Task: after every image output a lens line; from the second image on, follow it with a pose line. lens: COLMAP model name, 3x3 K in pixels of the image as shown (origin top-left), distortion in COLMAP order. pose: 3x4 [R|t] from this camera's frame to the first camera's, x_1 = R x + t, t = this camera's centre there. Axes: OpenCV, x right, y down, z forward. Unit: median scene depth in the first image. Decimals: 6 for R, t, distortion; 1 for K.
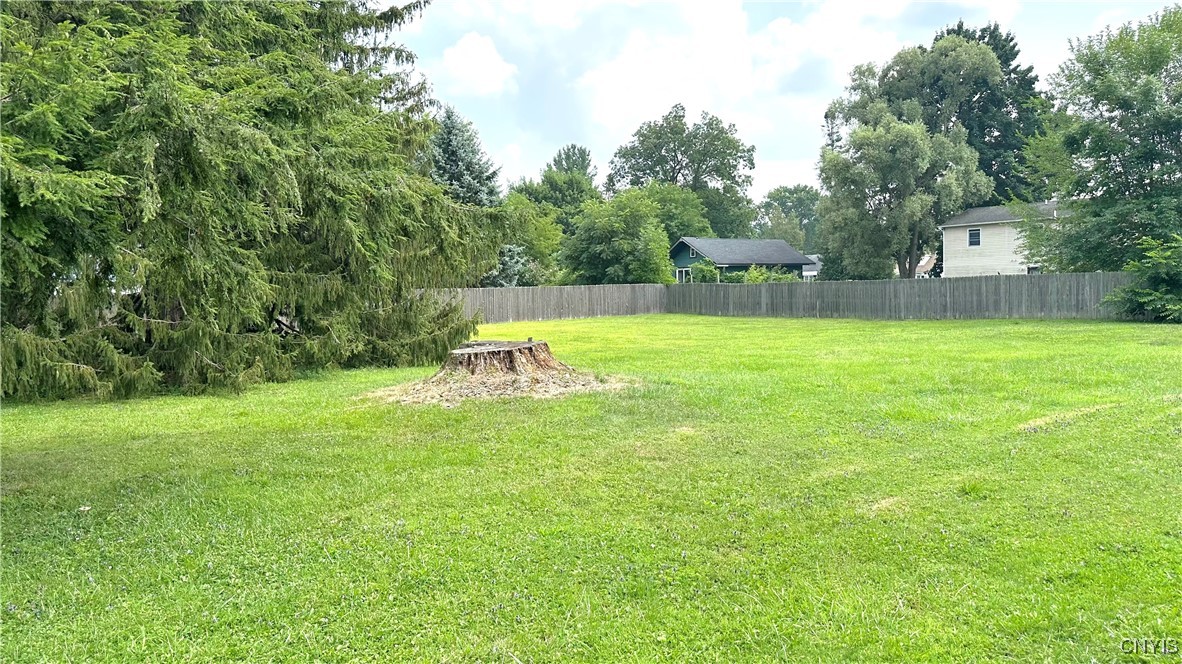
lens RADIAL K [[834.4, 0, 583.0], [0, 834.4, 334.0], [0, 0, 1]] dist [-0.002423, -0.003065]
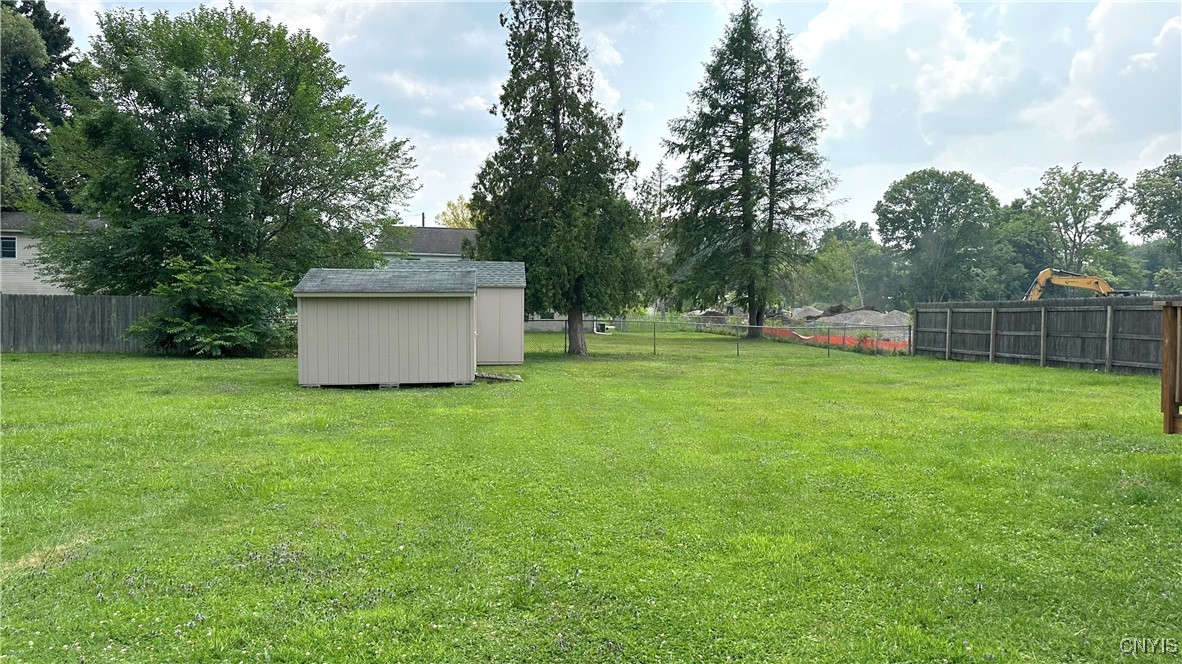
lens RADIAL K [[834.4, 0, 579.2], [0, 834.4, 337.3], [0, 0, 1]] dist [-0.002423, -0.003065]
pose [[0.546117, 0.006110, 0.837687, 0.092859], [0.014801, 0.999747, -0.016941, -0.006874], [-0.837578, 0.021650, 0.545888, 0.095683]]
